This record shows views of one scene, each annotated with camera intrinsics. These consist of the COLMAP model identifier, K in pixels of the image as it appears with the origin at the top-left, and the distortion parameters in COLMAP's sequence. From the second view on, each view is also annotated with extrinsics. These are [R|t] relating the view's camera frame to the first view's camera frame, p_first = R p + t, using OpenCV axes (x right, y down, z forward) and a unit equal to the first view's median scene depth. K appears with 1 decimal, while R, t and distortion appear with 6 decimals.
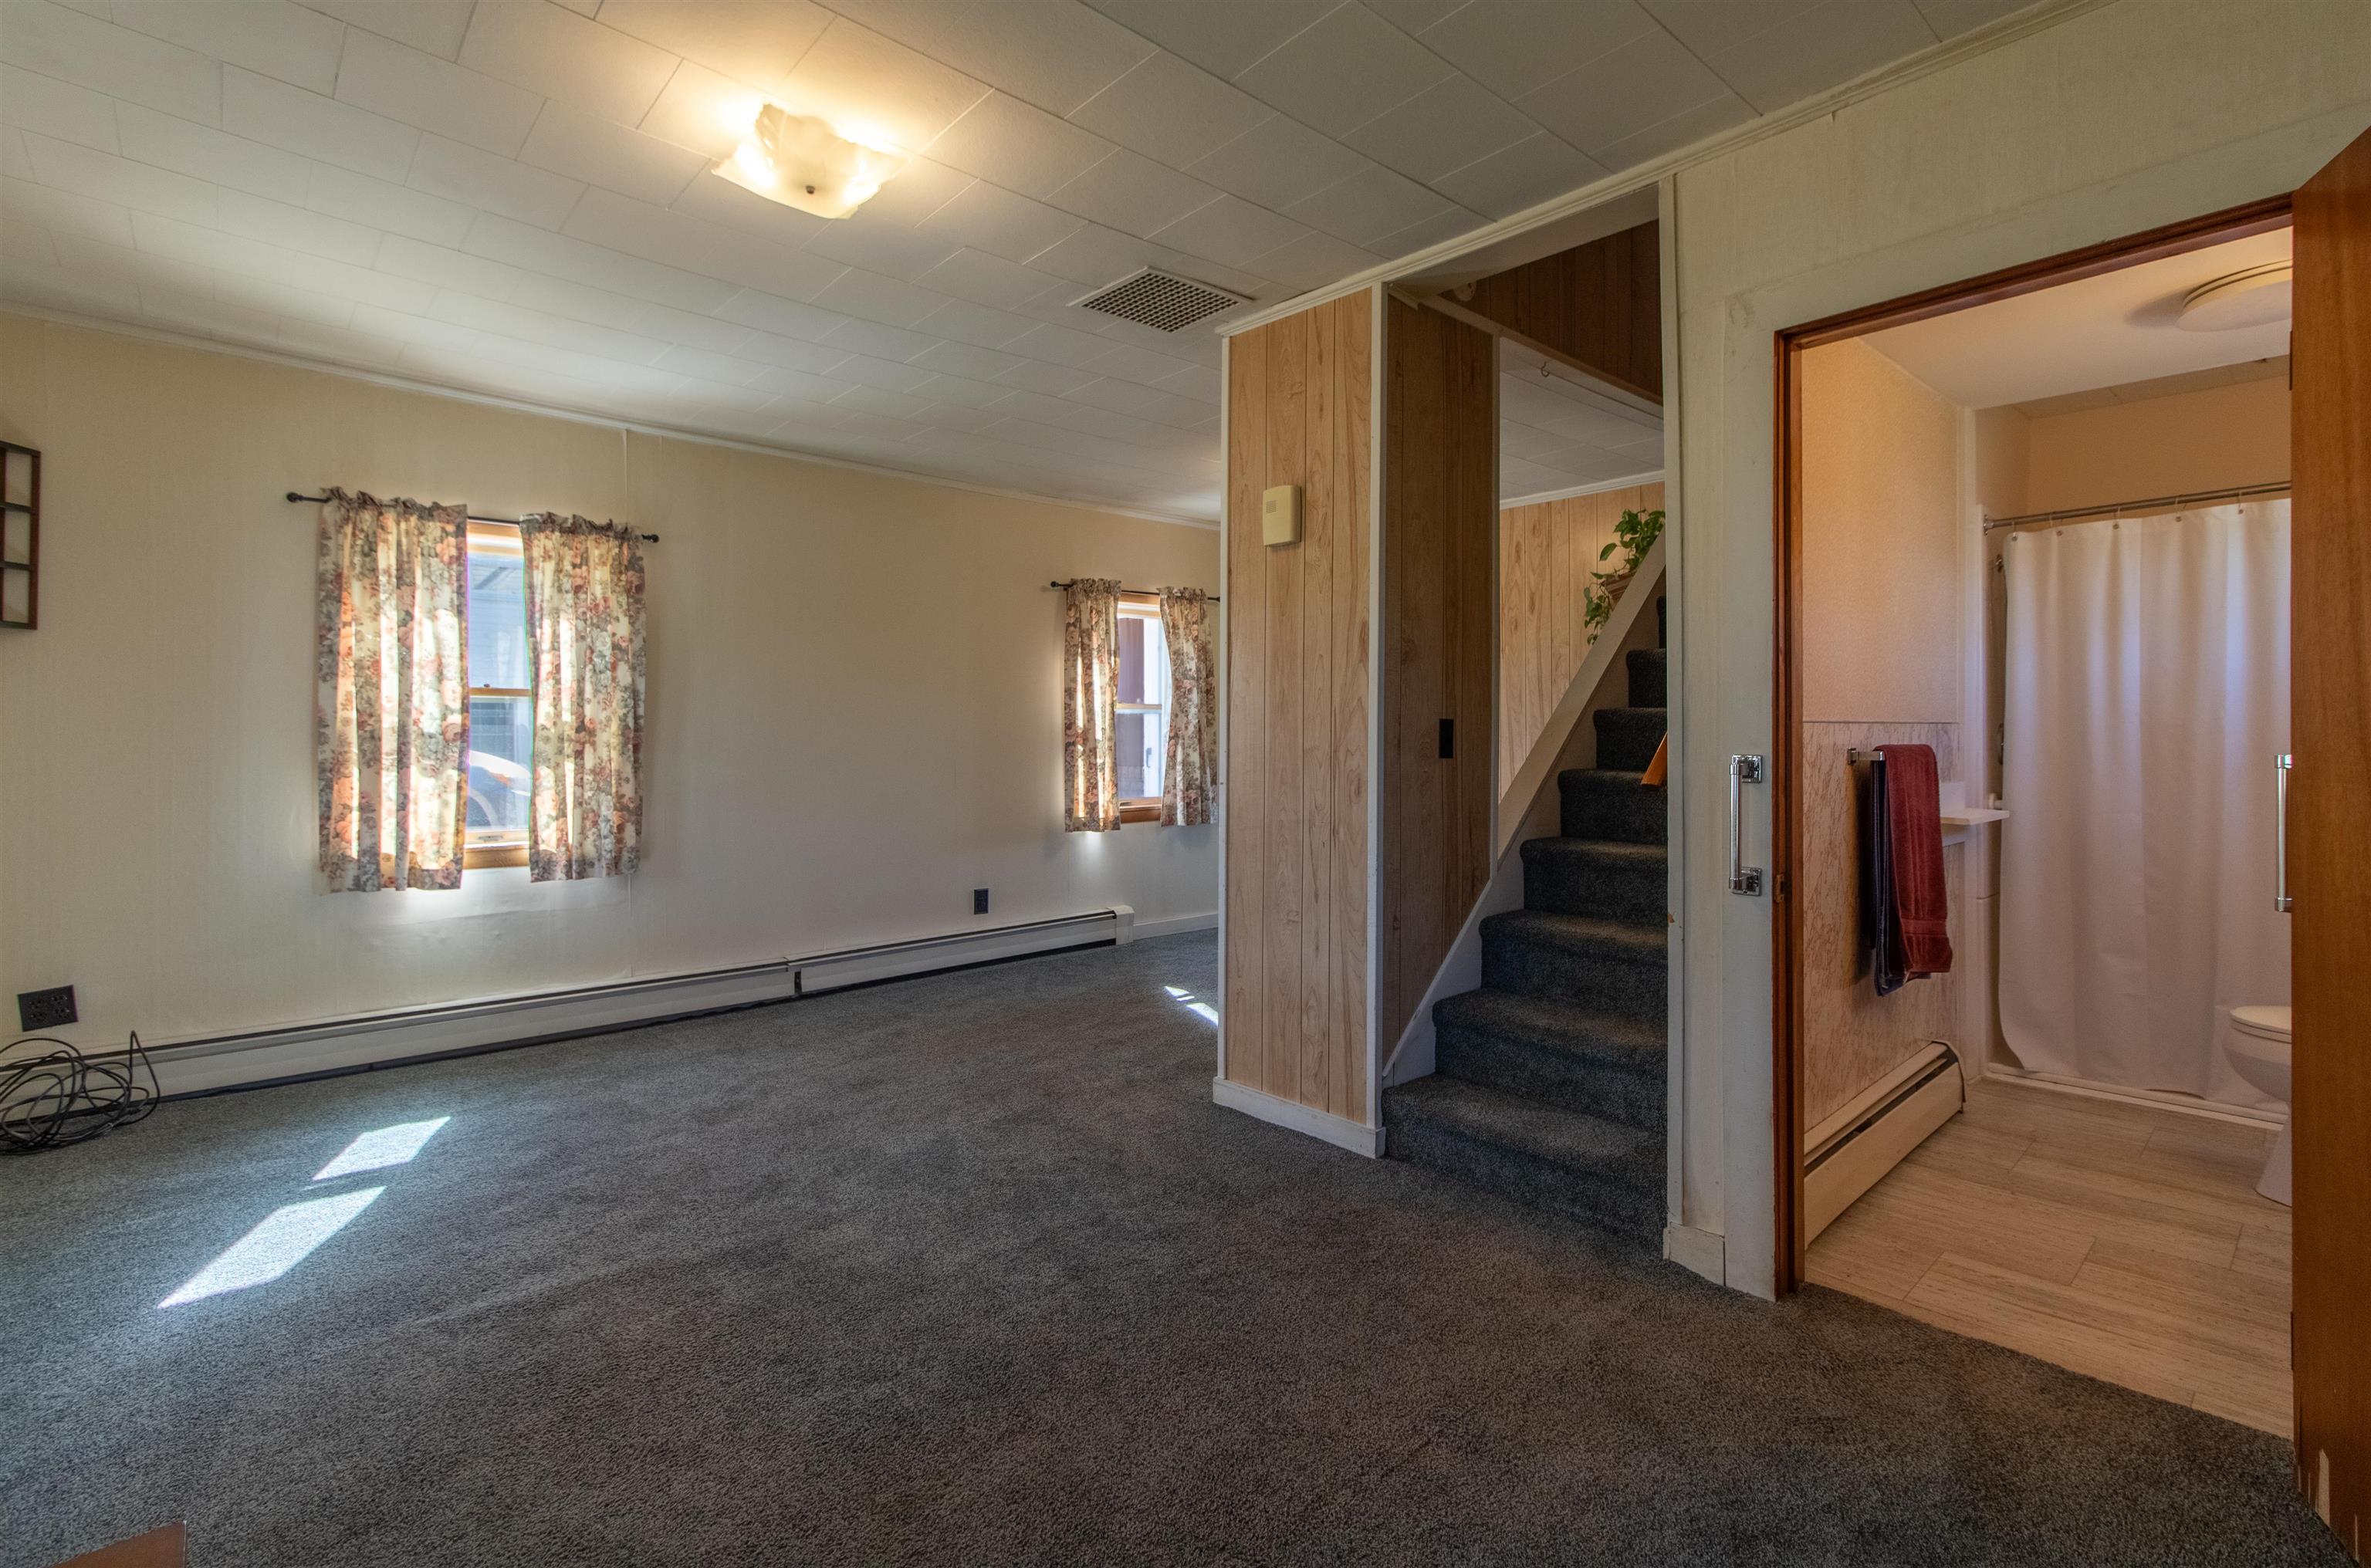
lens RADIAL K [[1072.5, 0, 1174.7], [0, 1072.5, 753.6], [0, 0, 1]] dist [0.000193, 0.000556]
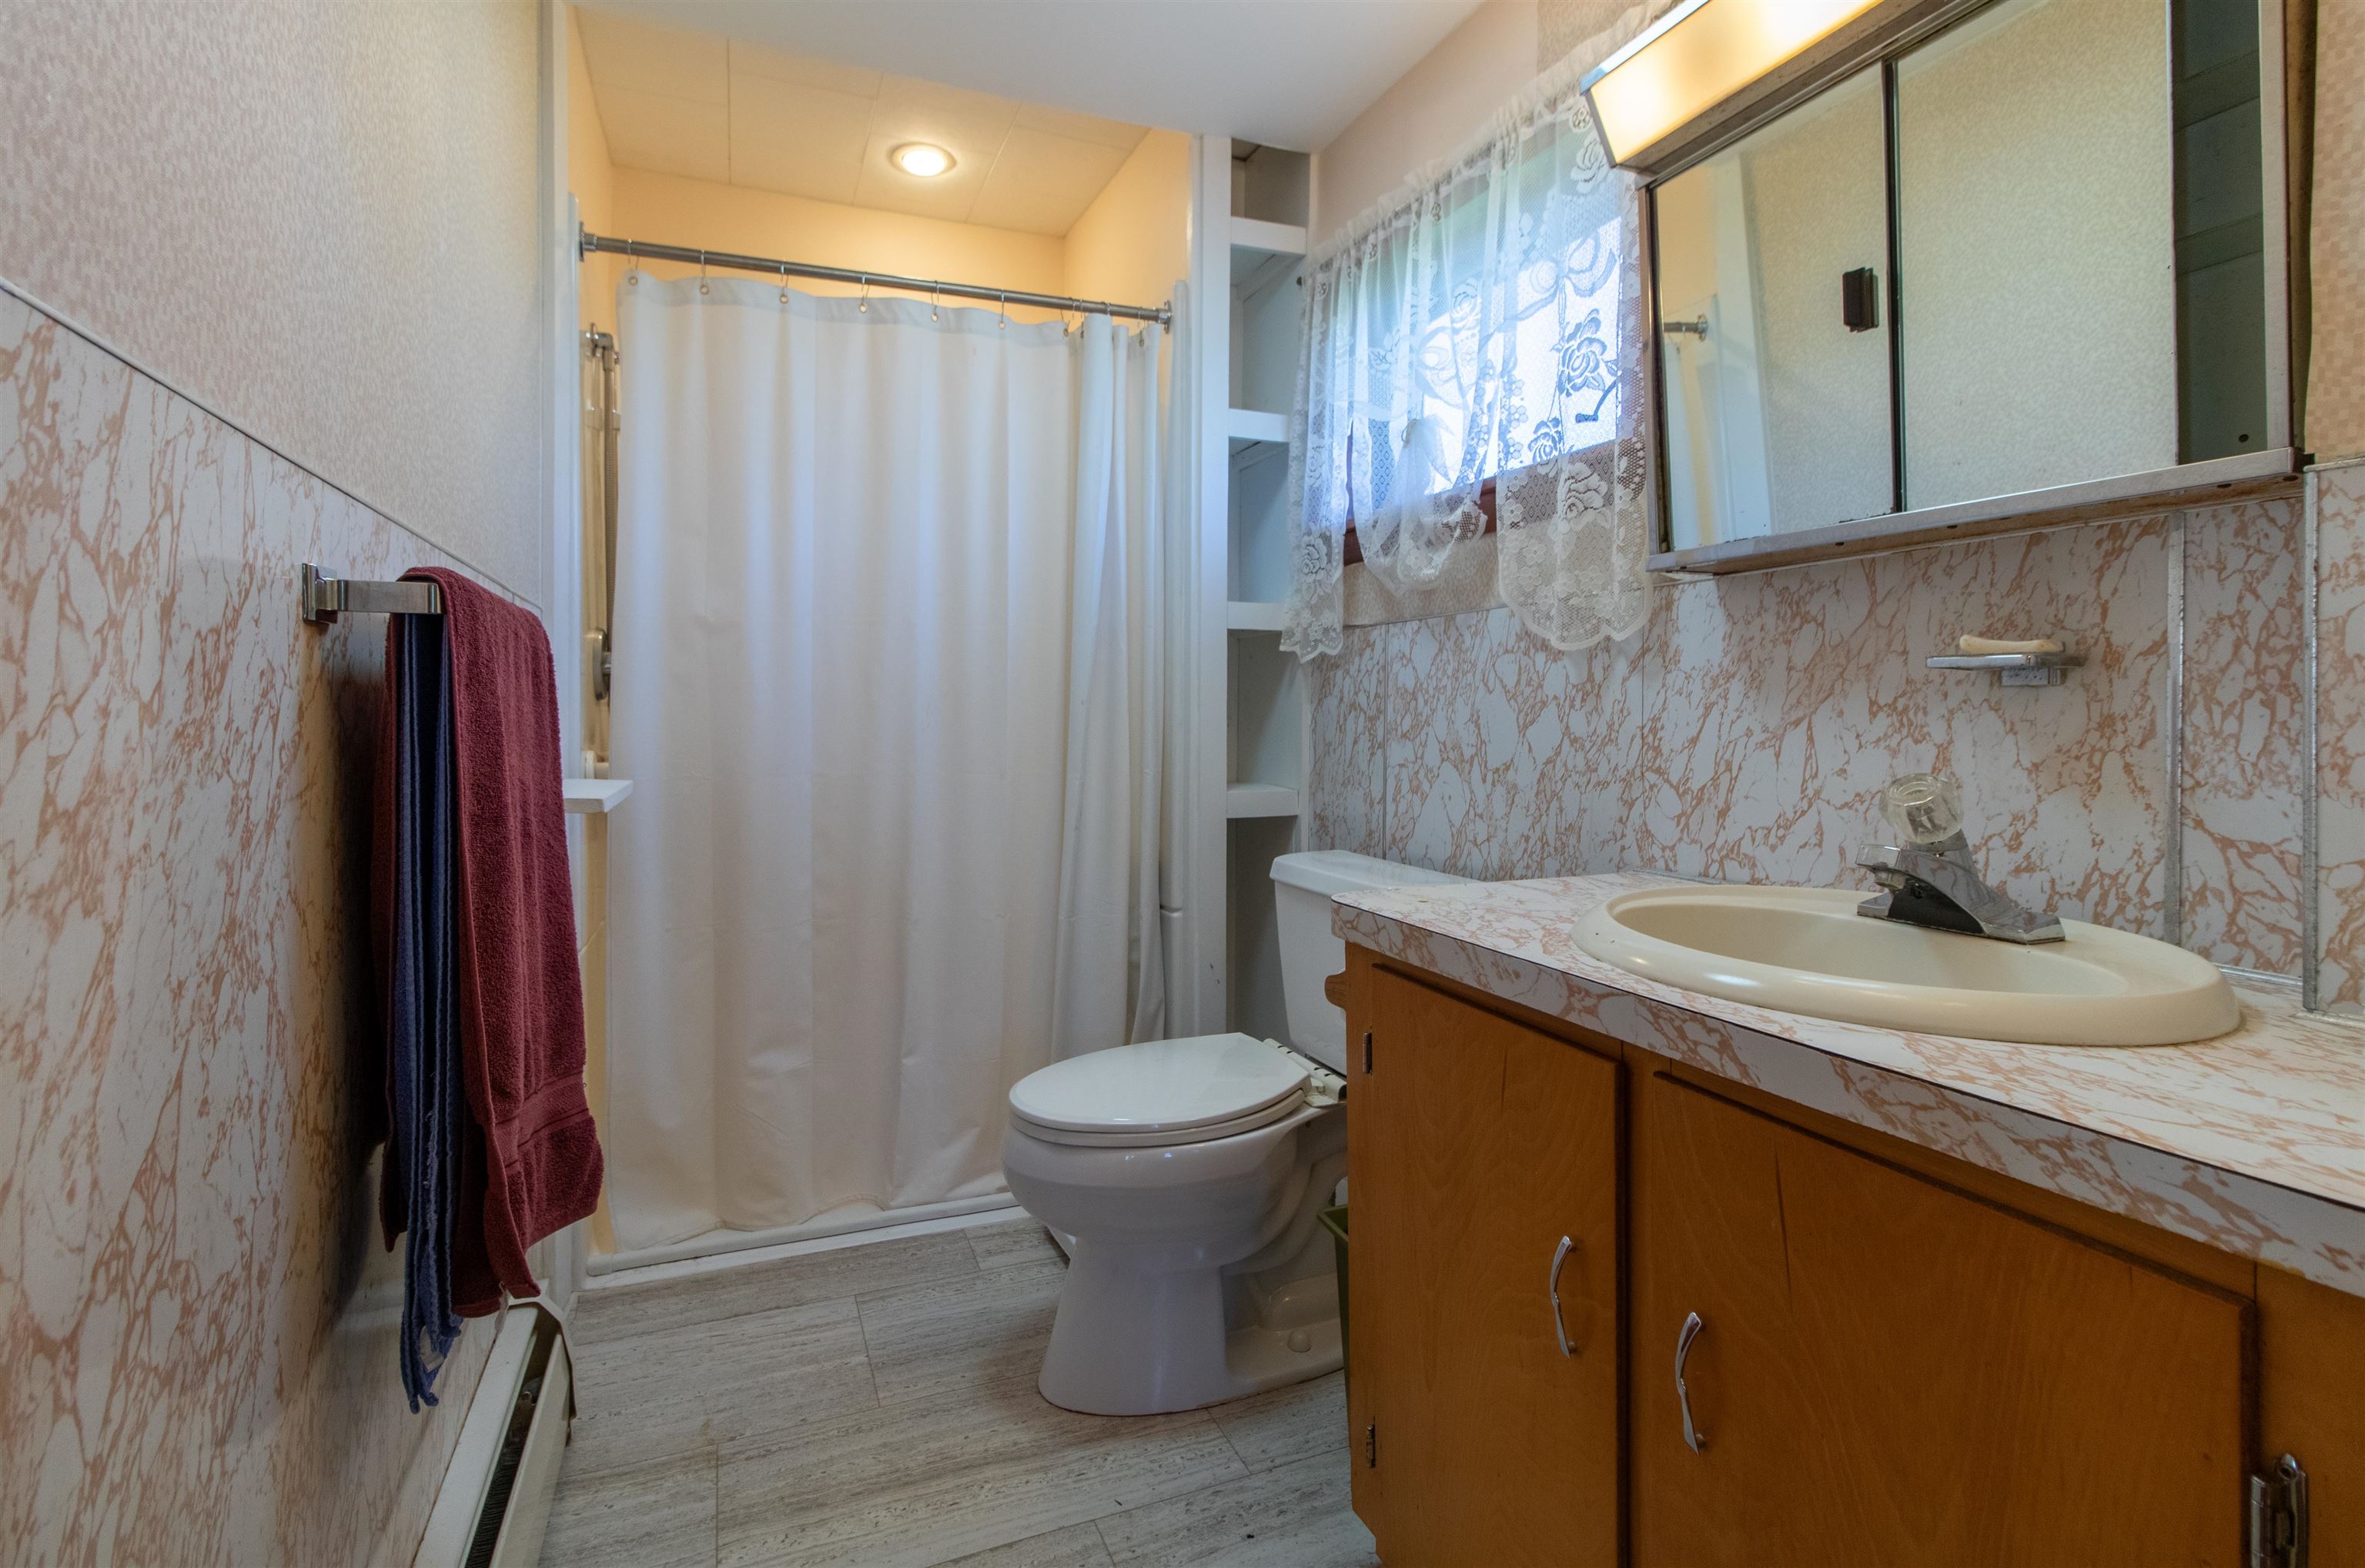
lens RADIAL K [[1097.1, 0, 1129.5], [0, 1097.1, 728.1], [0, 0, 1]] dist [-0.000677, 0.002077]
pose [[0.363704, 0.004723, 0.931503, 0.428651], [0.009690, 0.999914, -0.008853, 0.040259], [-0.931464, 0.012246, 0.363627, 0.679108]]
